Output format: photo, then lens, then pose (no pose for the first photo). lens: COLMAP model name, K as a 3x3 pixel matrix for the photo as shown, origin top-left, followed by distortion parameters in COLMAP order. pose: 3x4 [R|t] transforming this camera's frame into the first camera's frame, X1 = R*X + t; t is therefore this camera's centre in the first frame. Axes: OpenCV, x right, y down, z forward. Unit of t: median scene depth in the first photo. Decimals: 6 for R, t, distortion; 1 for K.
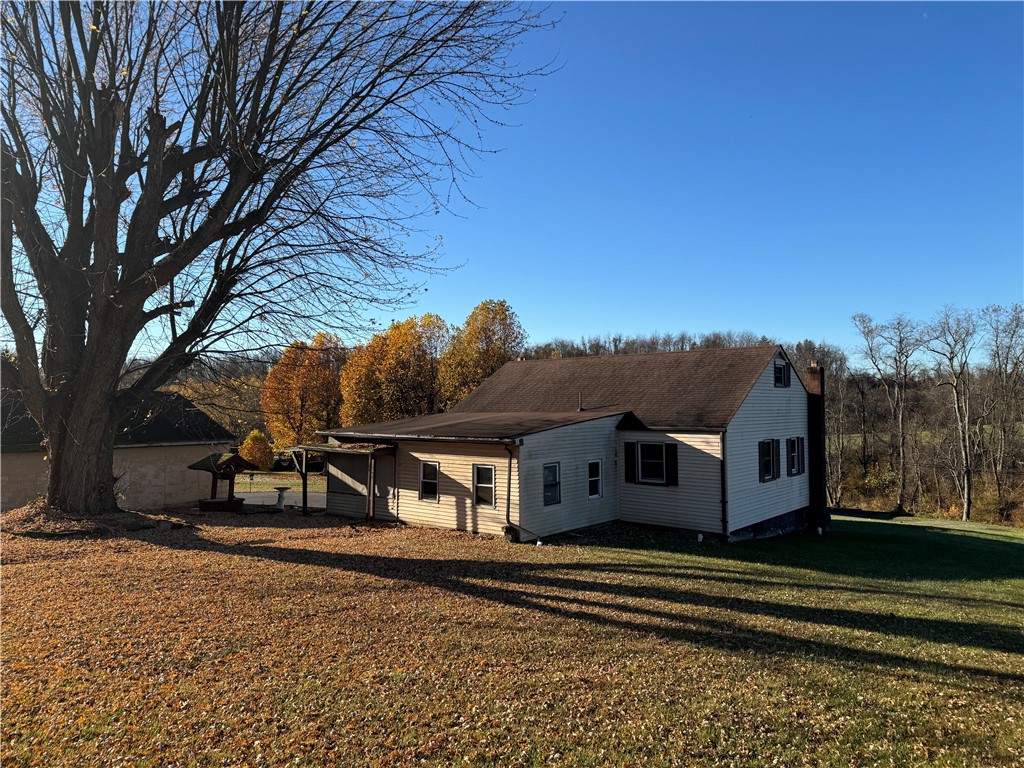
lens RADIAL K [[707.1, 0, 507.4], [0, 707.1, 391.3], [0, 0, 1]] dist [0.055329, 0.000749]
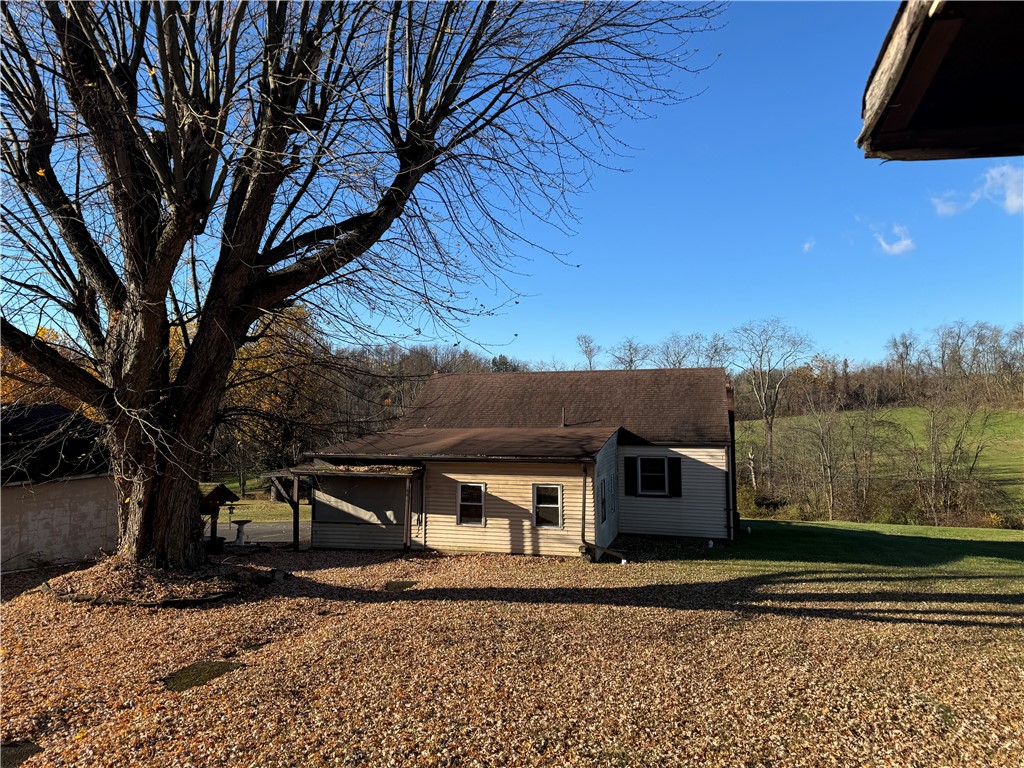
lens RADIAL K [[707.1, 0, 509.2], [0, 707.1, 379.9], [0, 0, 1]] dist [0.055329, 0.000749]
pose [[0.913533, 0.021251, 0.406209, -0.455045], [-0.010200, 0.999517, -0.029352, -0.010216], [-0.406637, 0.022671, 0.913308, 0.121735]]
